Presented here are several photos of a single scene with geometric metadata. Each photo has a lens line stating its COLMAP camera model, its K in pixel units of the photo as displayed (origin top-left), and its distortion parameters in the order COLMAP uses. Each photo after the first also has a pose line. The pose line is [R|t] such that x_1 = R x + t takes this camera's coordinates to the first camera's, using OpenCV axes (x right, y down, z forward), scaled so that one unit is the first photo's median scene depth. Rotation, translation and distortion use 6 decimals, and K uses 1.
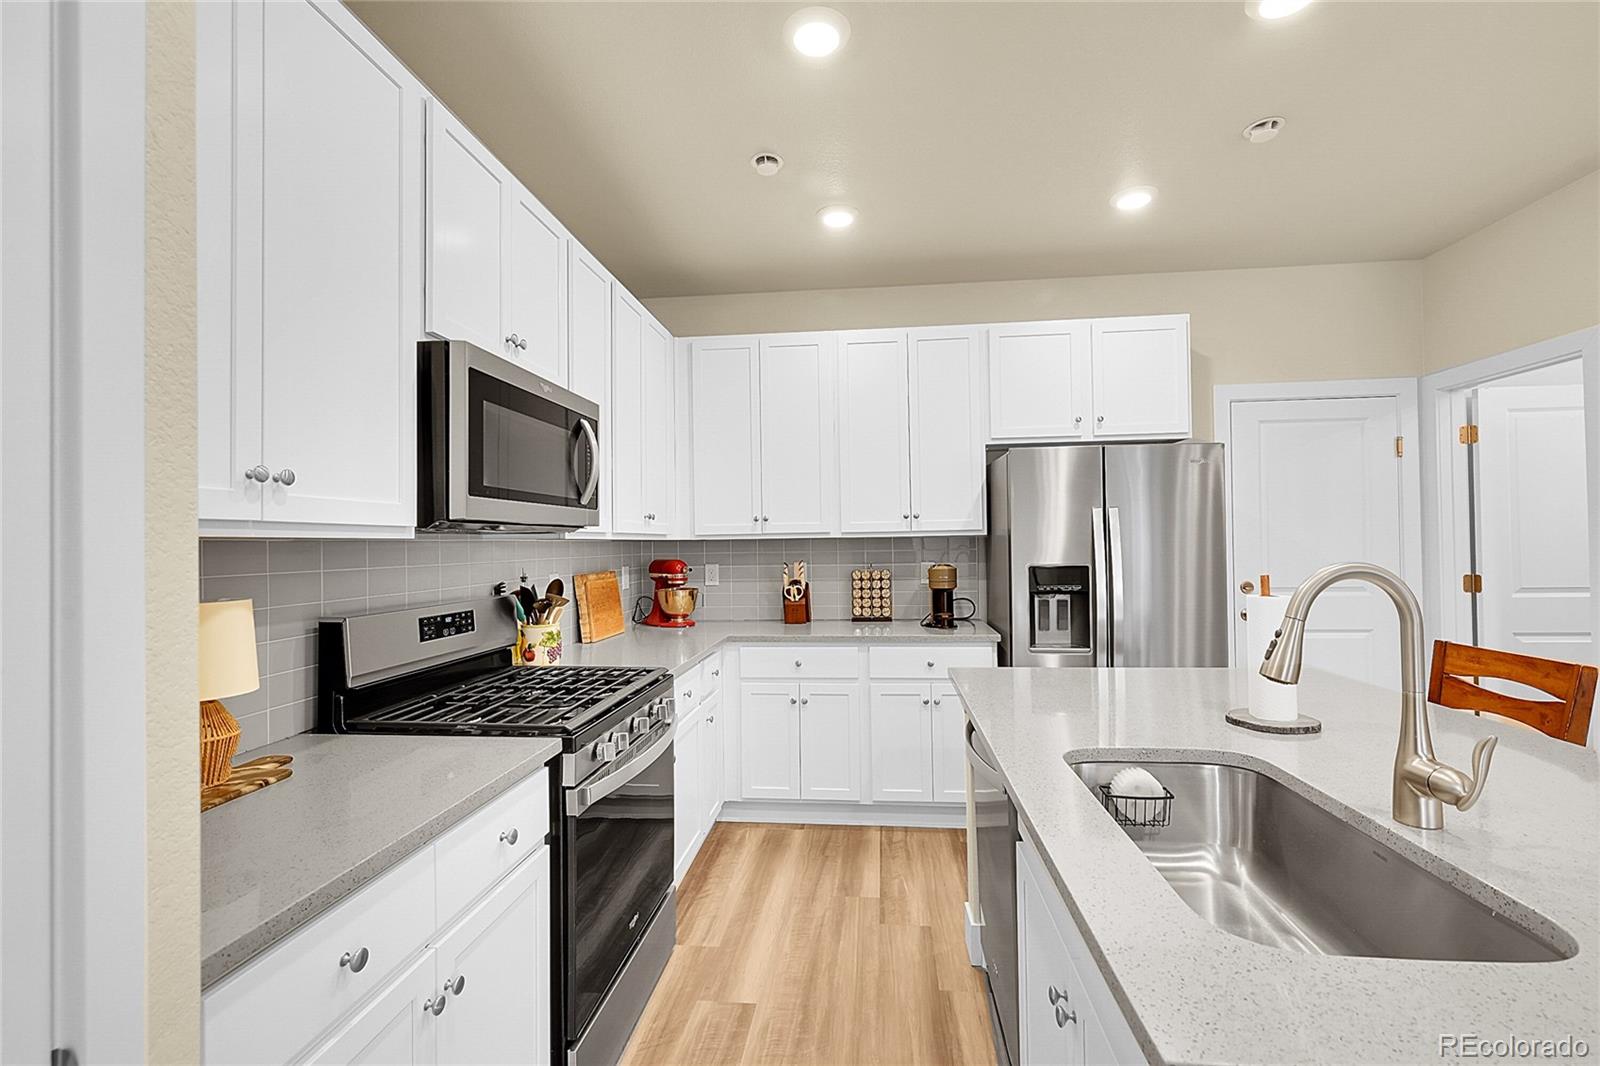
lens RADIAL K [[690.0, 0, 810.3], [0, 690.0, 535.0], [0, 0, 1]] dist [-0.002473, 0.000304]
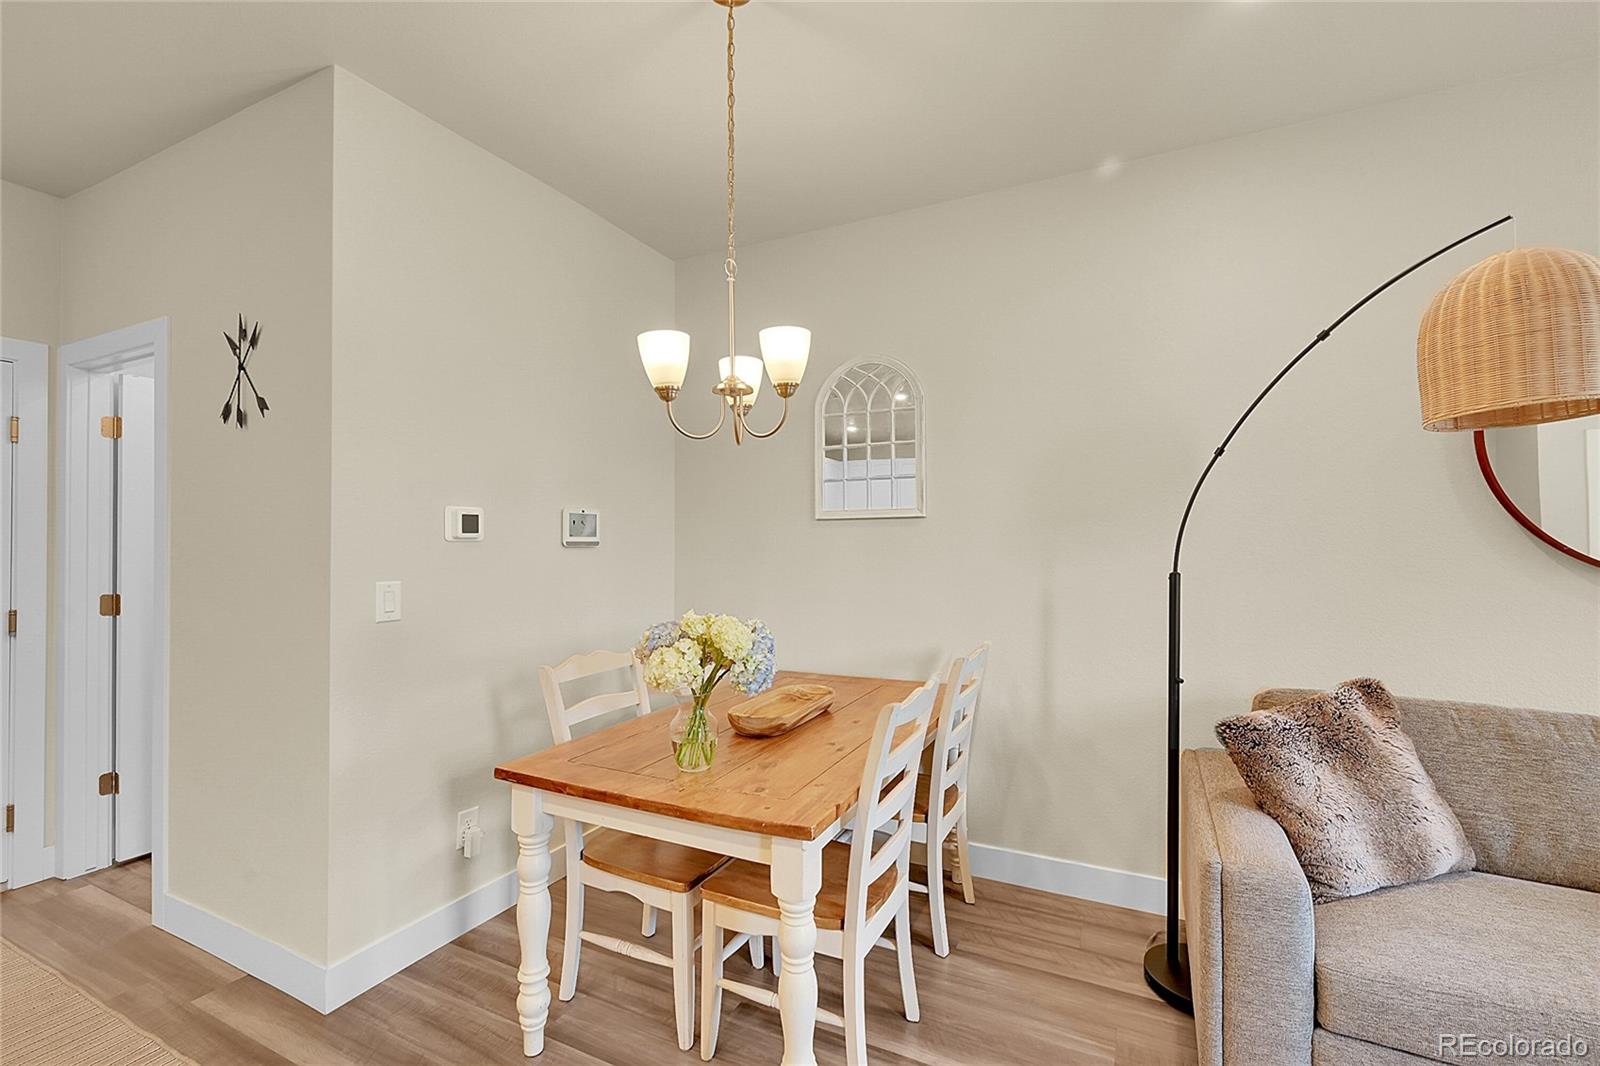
lens RADIAL K [[690.0, 0, 810.3], [0, 690.0, 535.0], [0, 0, 1]] dist [-0.002473, 0.000304]
pose [[0.347483, 0.020733, 0.937457, 0.489496], [-0.012882, 0.999767, -0.017336, -0.011423], [-0.937598, -0.006052, 0.347669, -0.089171]]
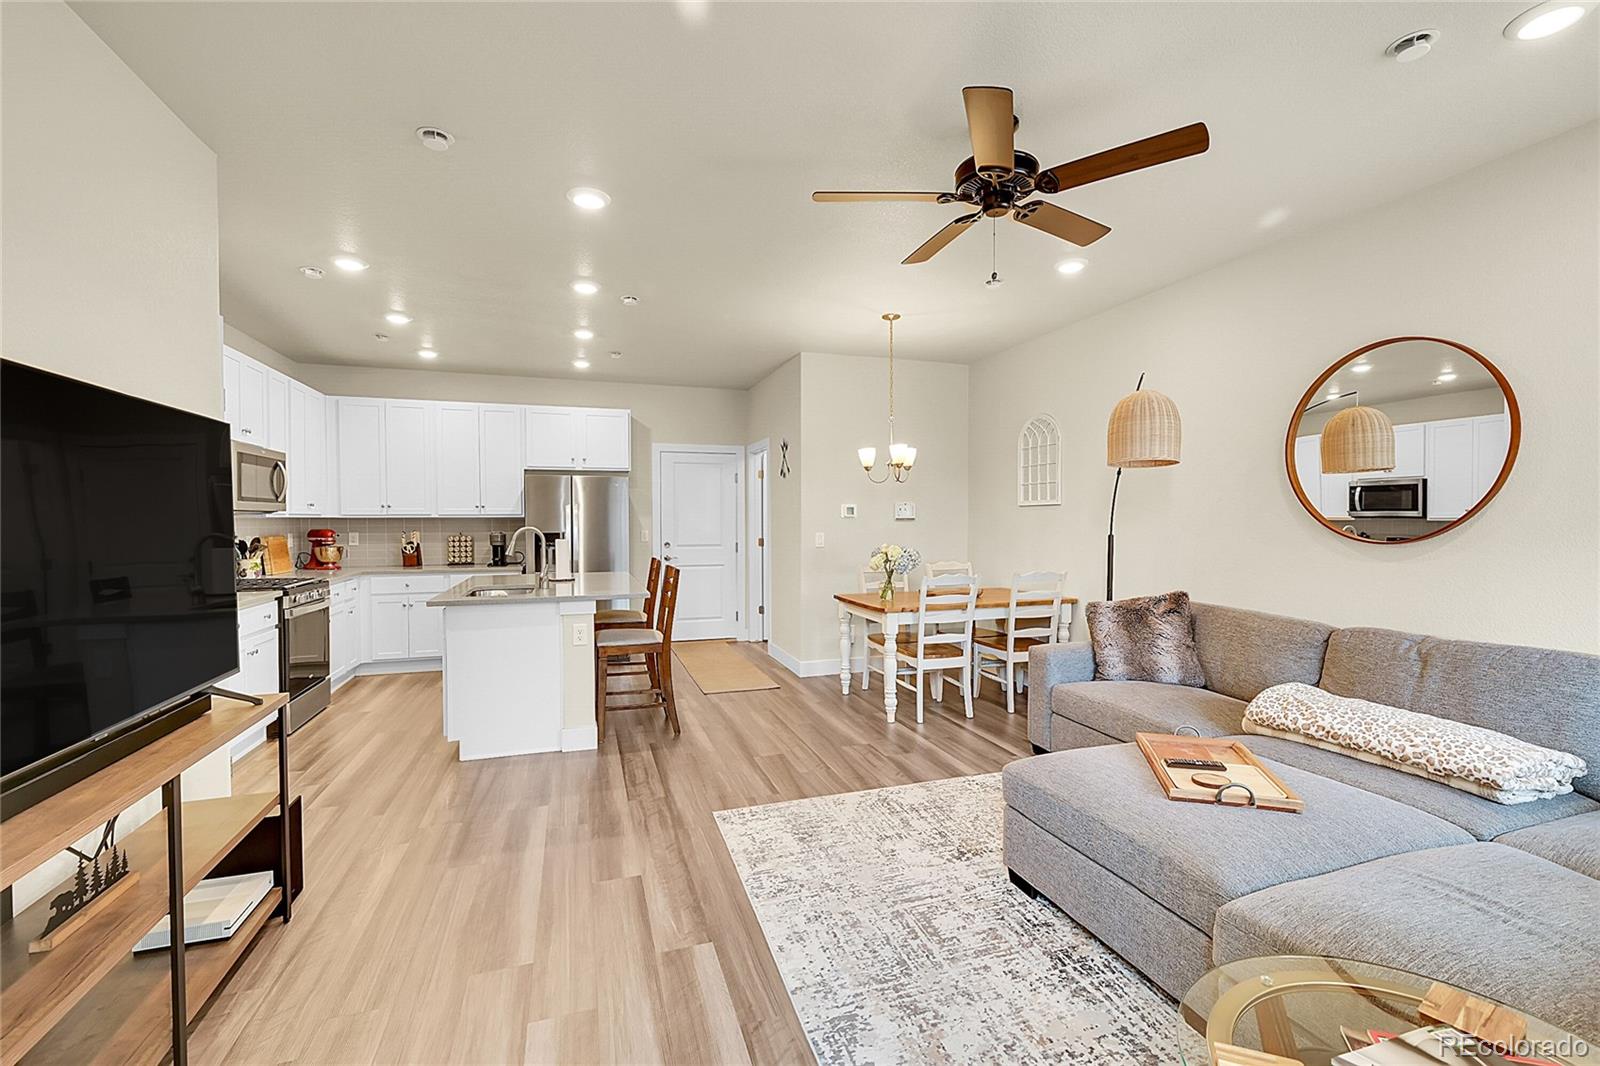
lens RADIAL K [[690.0, 0, 810.3], [0, 690.0, 535.0], [0, 0, 1]] dist [-0.002473, 0.000304]
pose [[0.909318, 0.002525, 0.416094, 0.192575], [-0.015961, 0.999457, 0.028815, -0.018943], [-0.415795, -0.032843, 0.908865, -1.112036]]
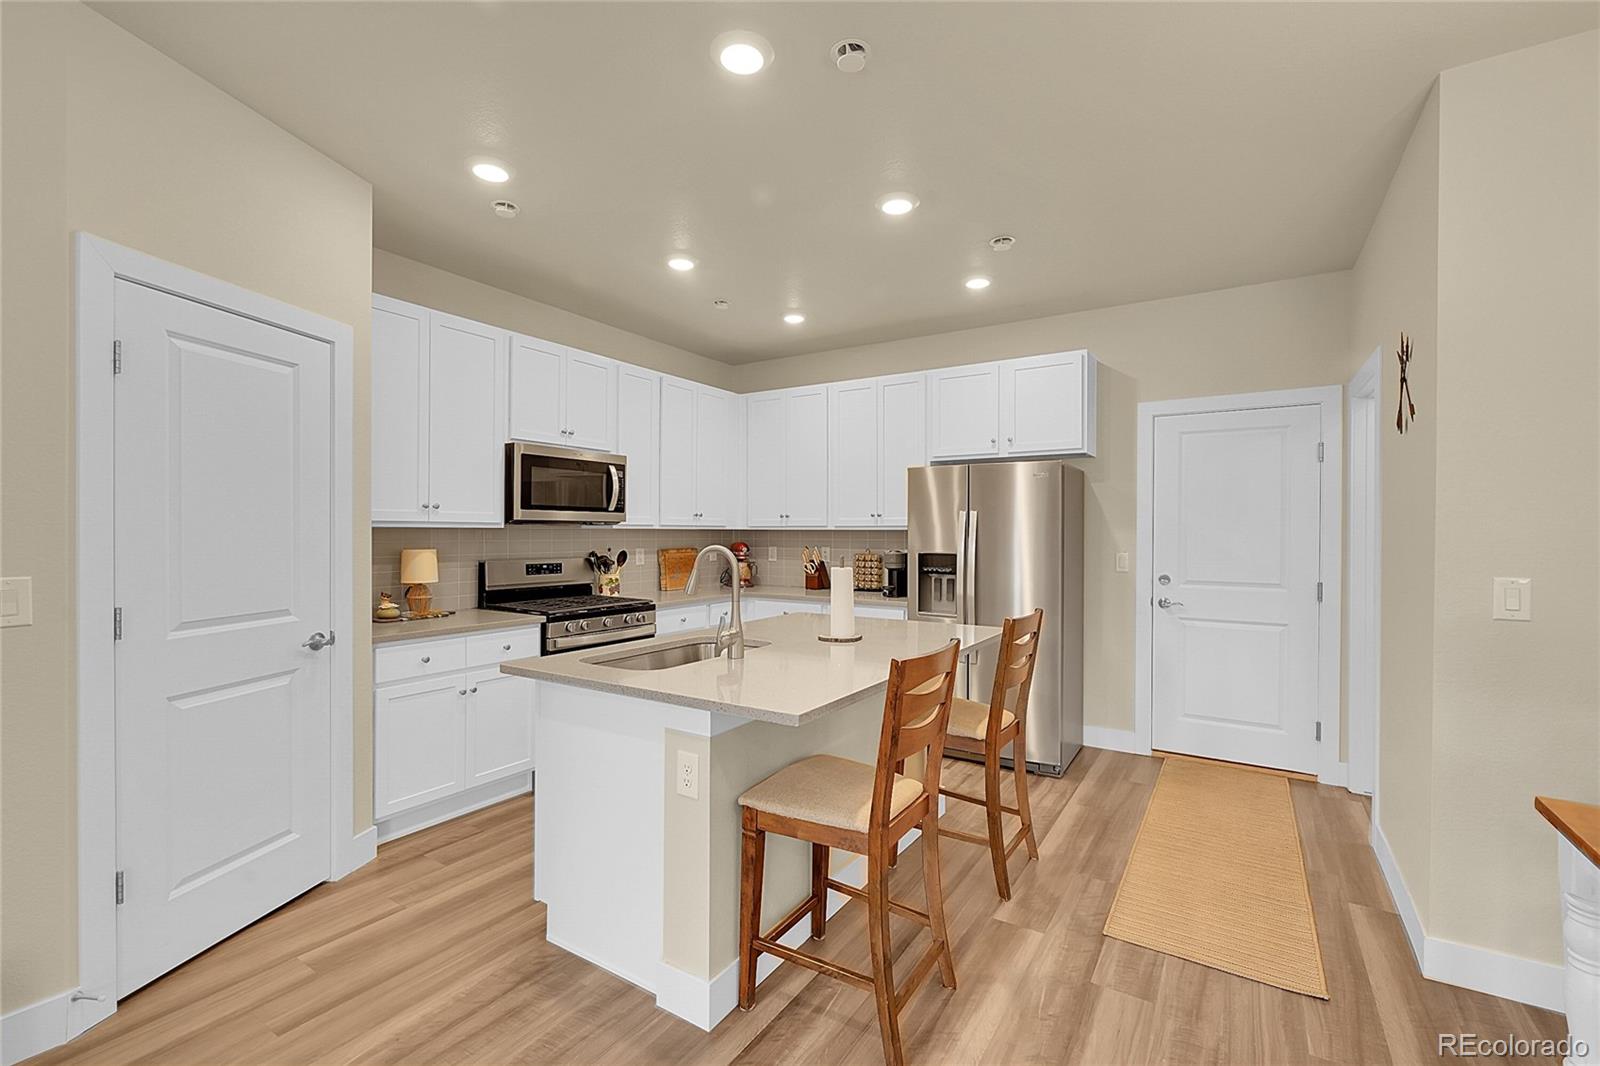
lens RADIAL K [[690.0, 0, 810.3], [0, 690.0, 535.0], [0, 0, 1]] dist [-0.002473, 0.000304]
pose [[0.895614, 0.020855, -0.444344, 0.678525], [-0.012387, 0.999682, 0.021953, -0.016791], [0.444661, -0.014157, 0.895587, -0.307784]]
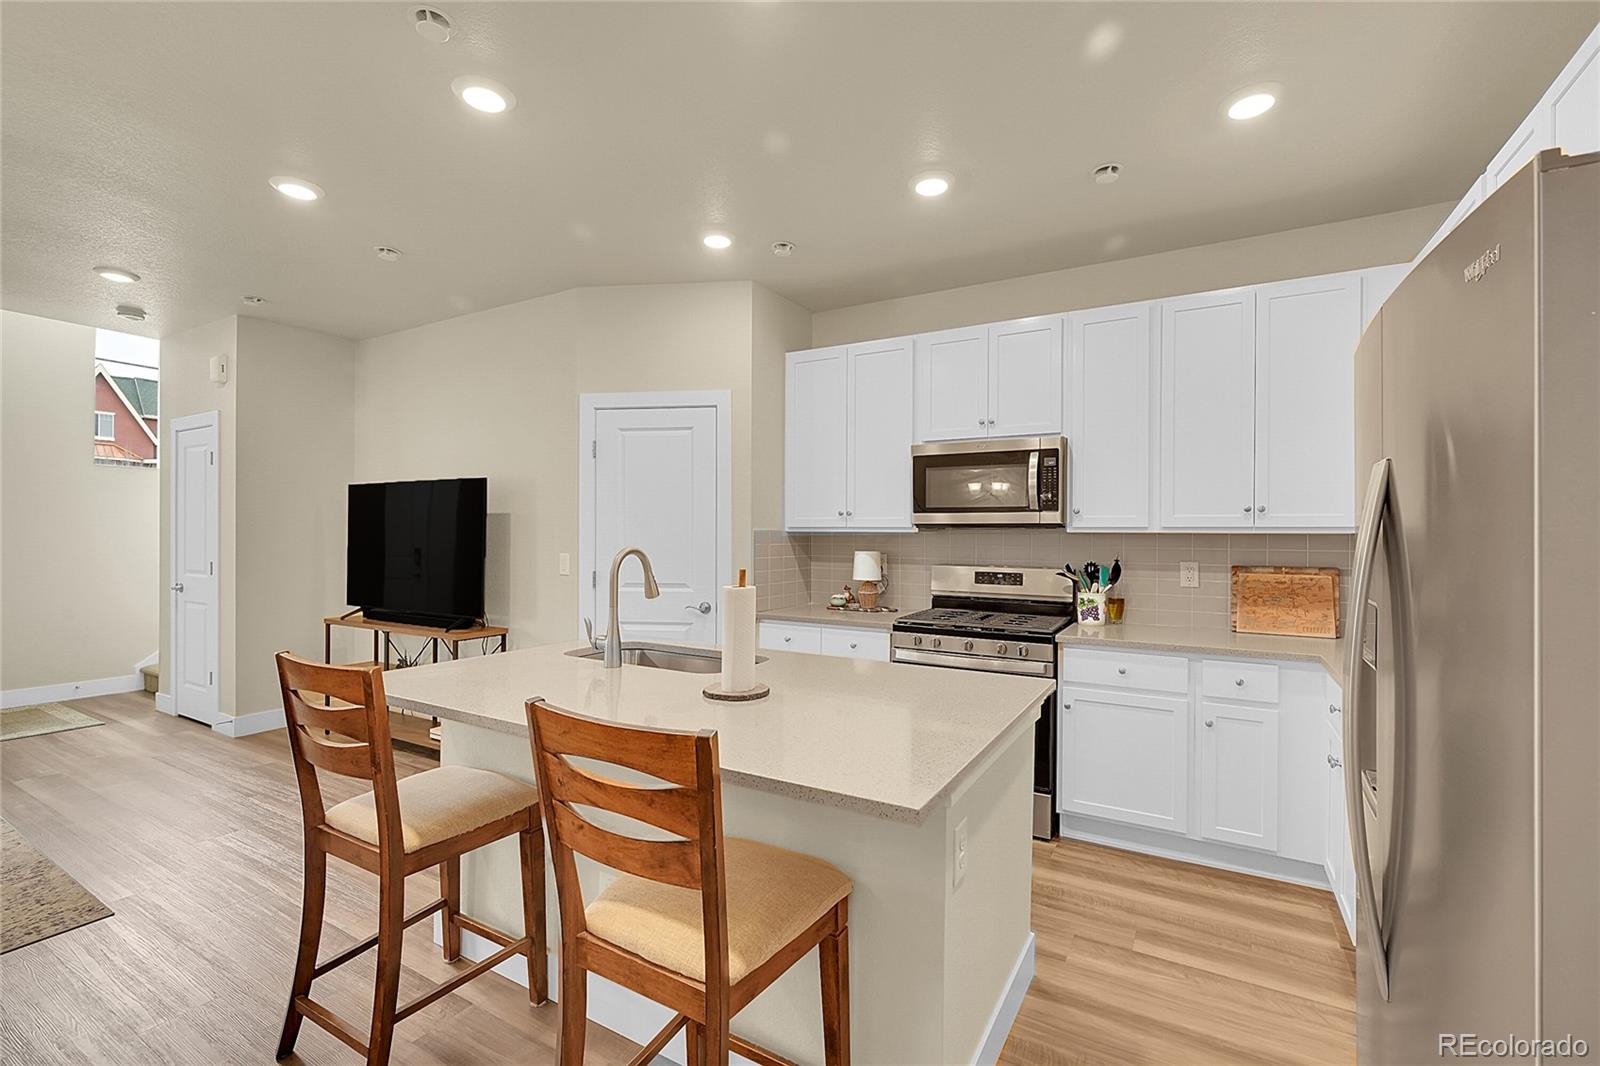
lens RADIAL K [[661.6, 0, 800.0], [0, 661.6, 533.0], [0, 0, 1]] dist [-0.002284, -0.000033]
pose [[-0.401990, 0.013720, -0.915541, 0.798906], [0.011089, 0.999887, 0.010115, -0.009221], [0.915577, -0.006087, -0.402097, 0.744875]]
